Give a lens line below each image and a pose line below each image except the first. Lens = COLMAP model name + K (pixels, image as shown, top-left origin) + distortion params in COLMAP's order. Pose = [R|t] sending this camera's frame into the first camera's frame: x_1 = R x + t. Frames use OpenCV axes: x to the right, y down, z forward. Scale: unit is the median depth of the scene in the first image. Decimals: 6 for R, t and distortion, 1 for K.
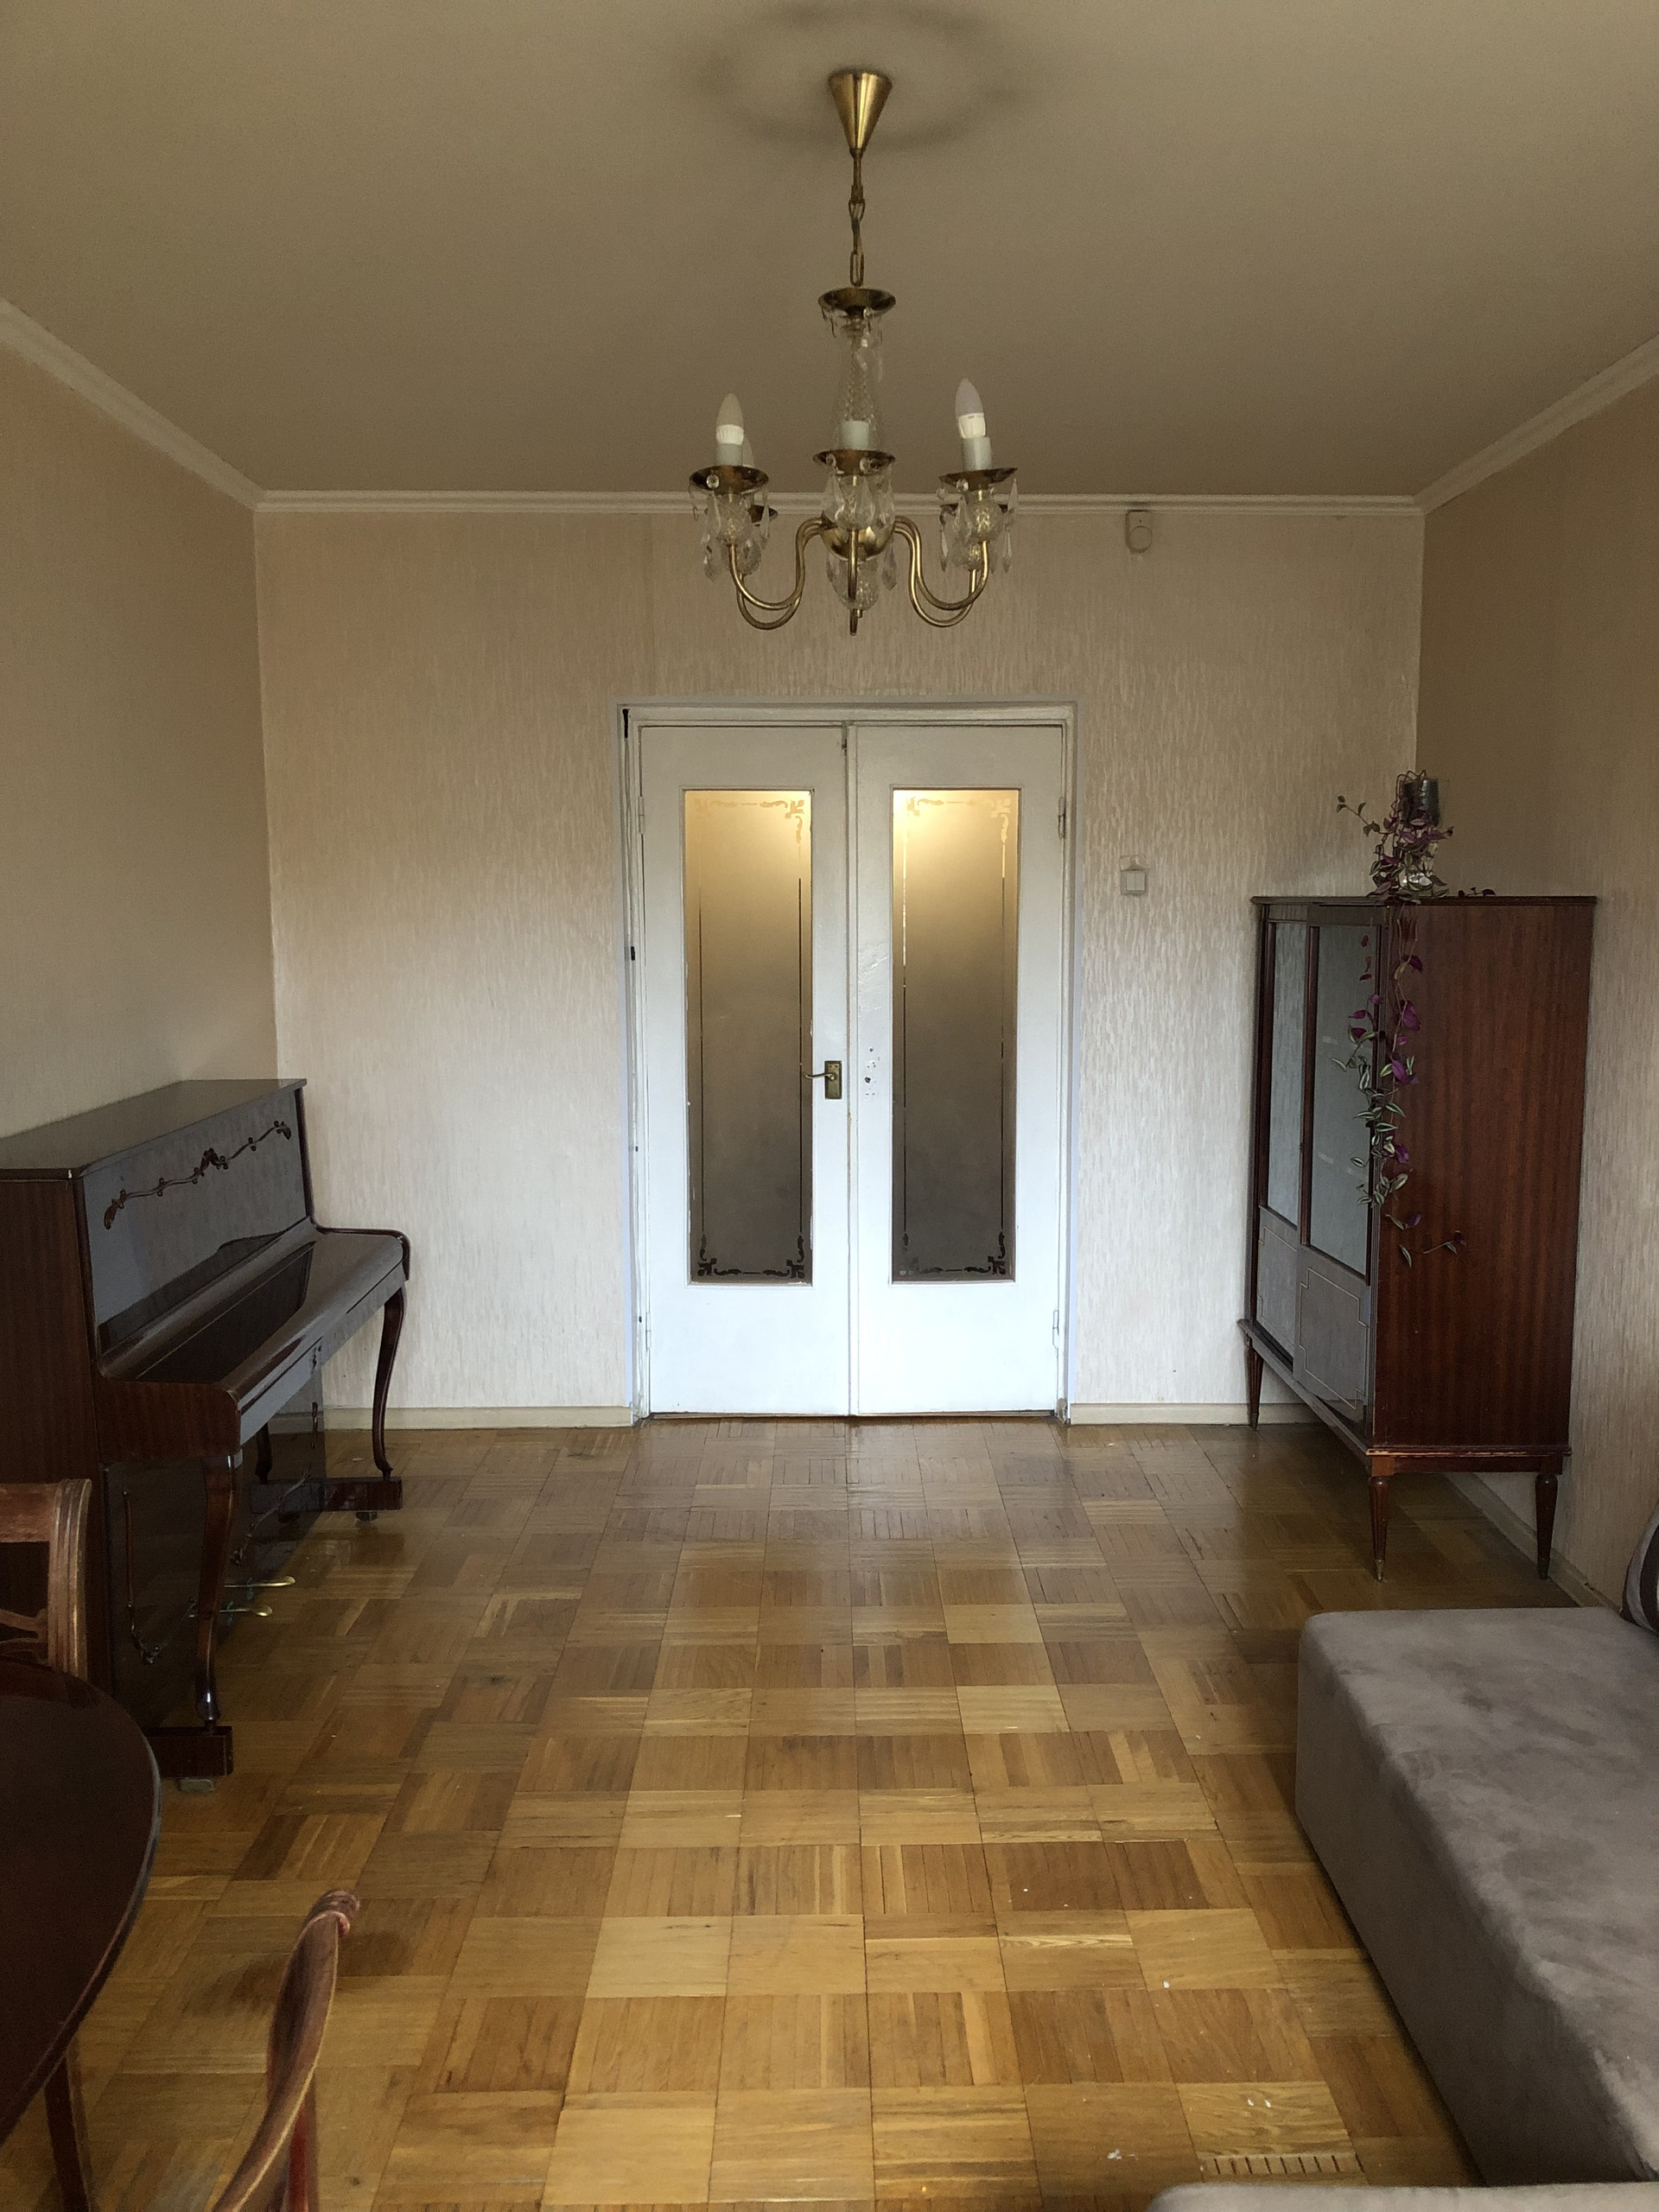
lens RADIAL K [[1811.1, 0, 830.7], [0, 1811.1, 1114.7], [0, 0, 1]] dist [0.015244, -0.015411]
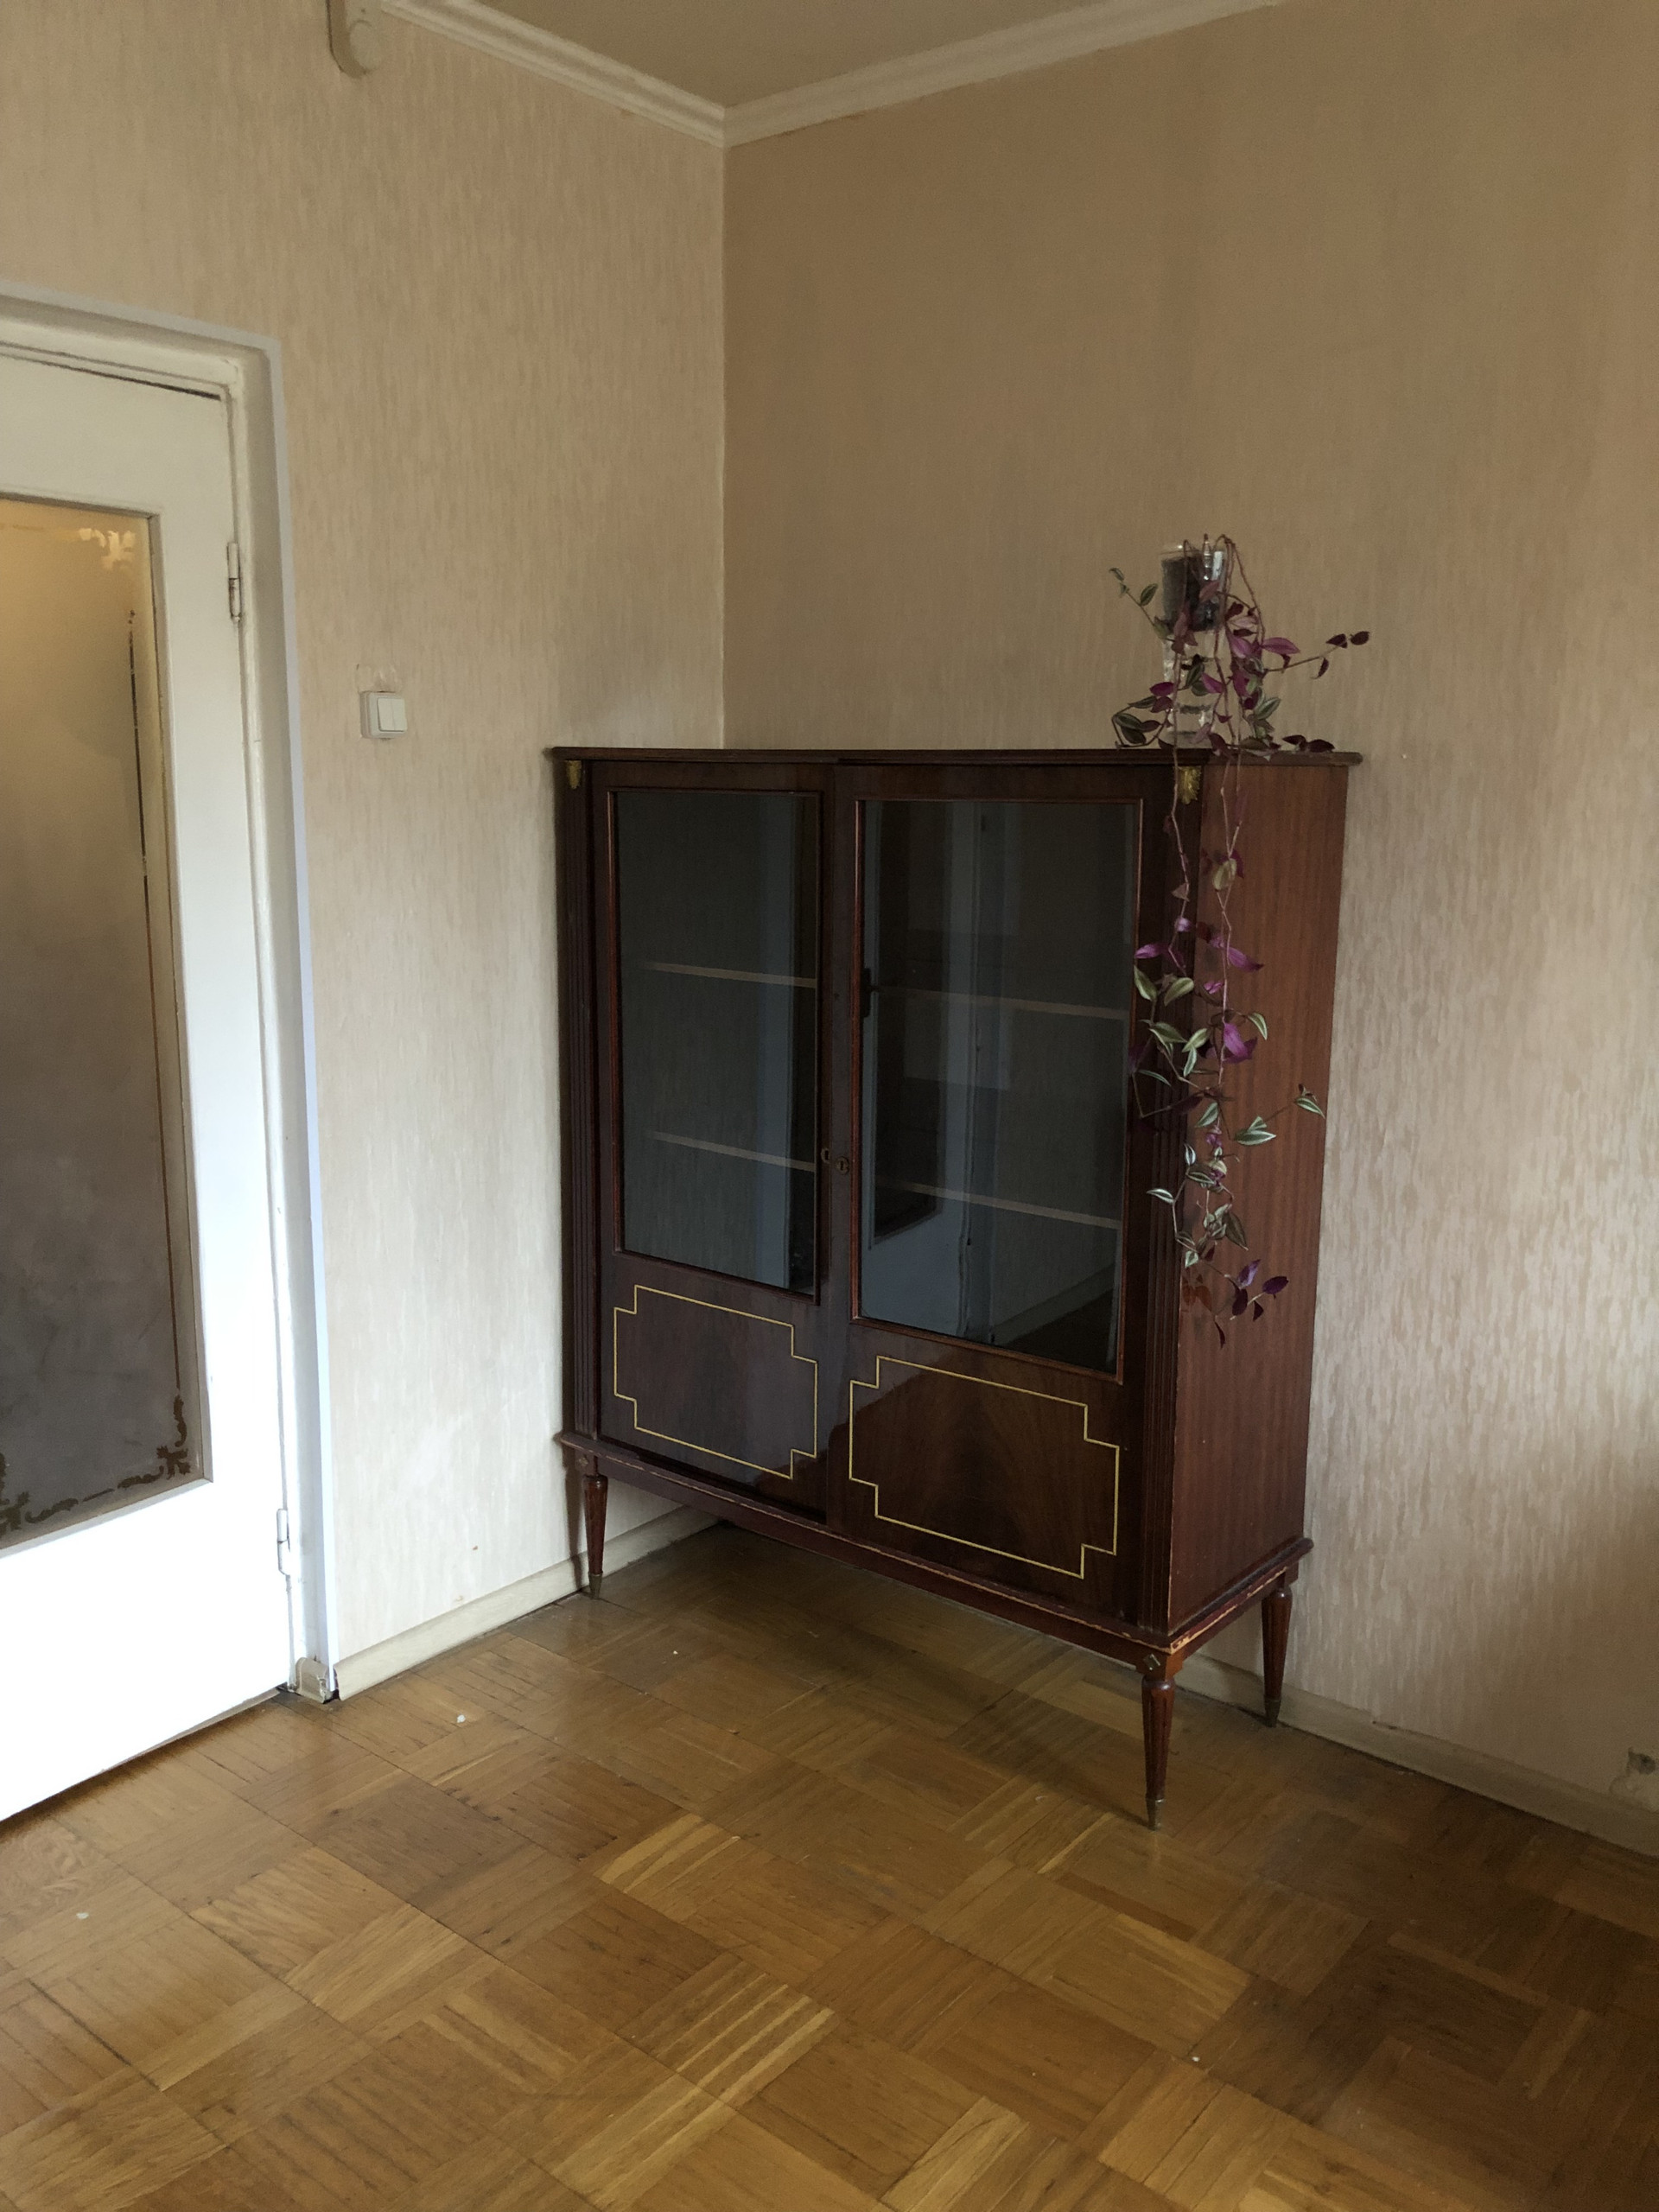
lens RADIAL K [[1811.1, 0, 836.6], [0, 1811.1, 1087.5], [0, 0, 1]] dist [0.015244, -0.015411]
pose [[0.618779, -0.131448, 0.774490, -0.179281], [0.080376, 0.991321, 0.104032, -0.061070], [-0.781442, -0.002122, 0.623974, 0.537398]]
